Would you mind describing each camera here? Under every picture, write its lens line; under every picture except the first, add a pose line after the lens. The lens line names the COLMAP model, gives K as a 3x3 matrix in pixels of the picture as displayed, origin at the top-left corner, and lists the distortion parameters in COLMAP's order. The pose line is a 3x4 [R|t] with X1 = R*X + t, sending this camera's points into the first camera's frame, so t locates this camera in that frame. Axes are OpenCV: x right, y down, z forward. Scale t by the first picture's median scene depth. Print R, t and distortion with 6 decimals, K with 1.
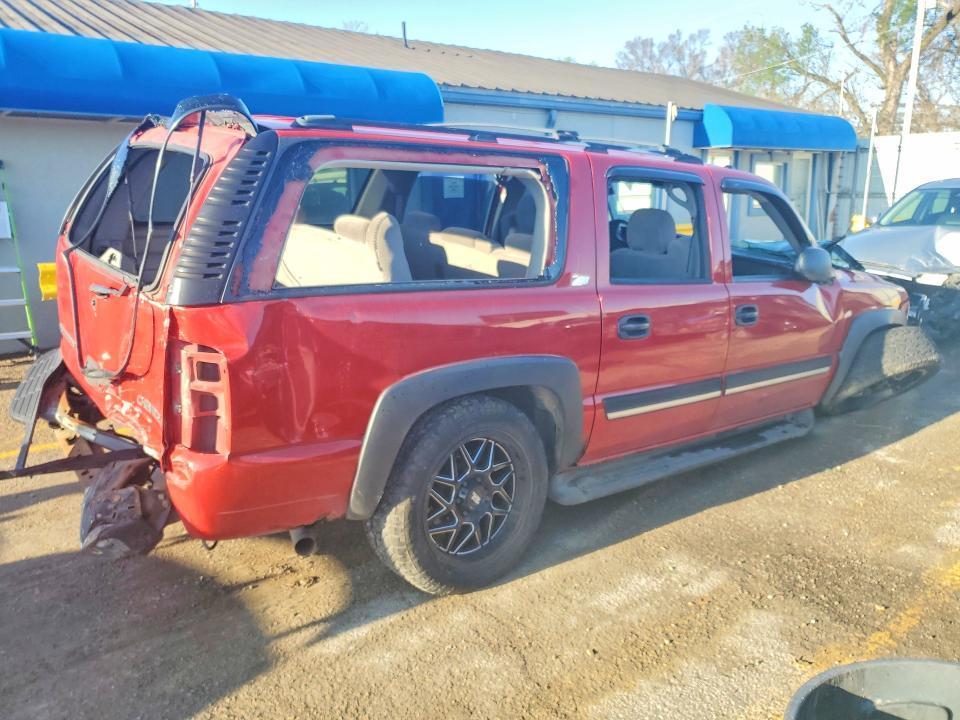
lens RADIAL K [[787.4, 0, 480.0], [0, 787.4, 360.0], [0, 0, 1]] dist [0.003745, 0.021478]
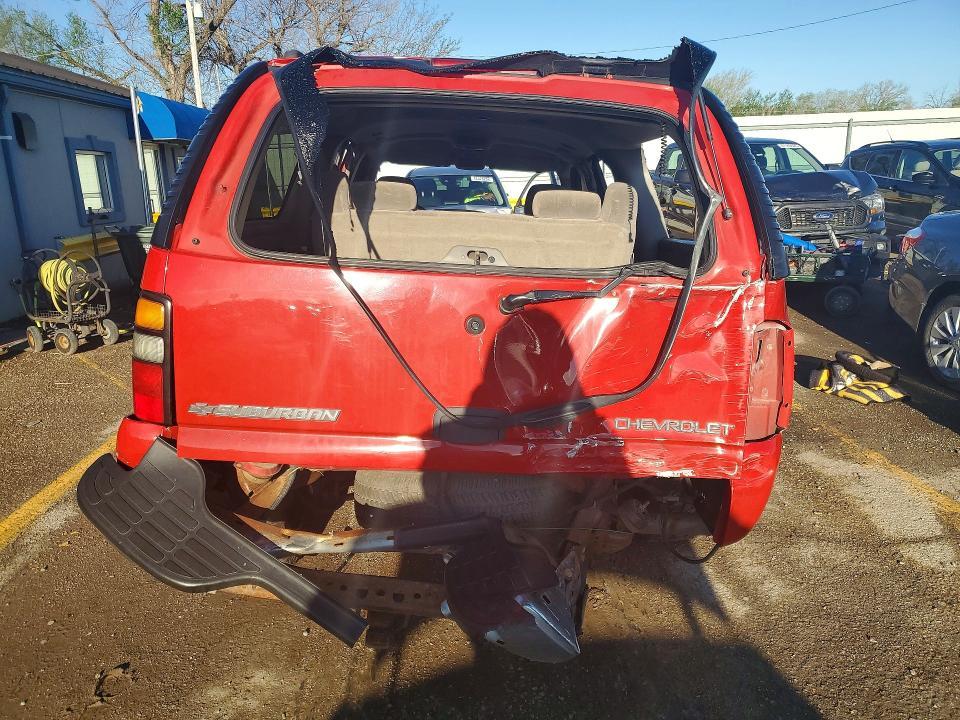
lens RADIAL K [[787.4, 0, 480.0], [0, 787.4, 360.0], [0, 0, 1]] dist [0.003745, 0.021478]
pose [[0.550879, -0.203567, 0.809378, -0.190928], [0.205798, 0.972983, 0.104645, -0.020947], [-0.808813, 0.108922, 0.577890, 0.108196]]
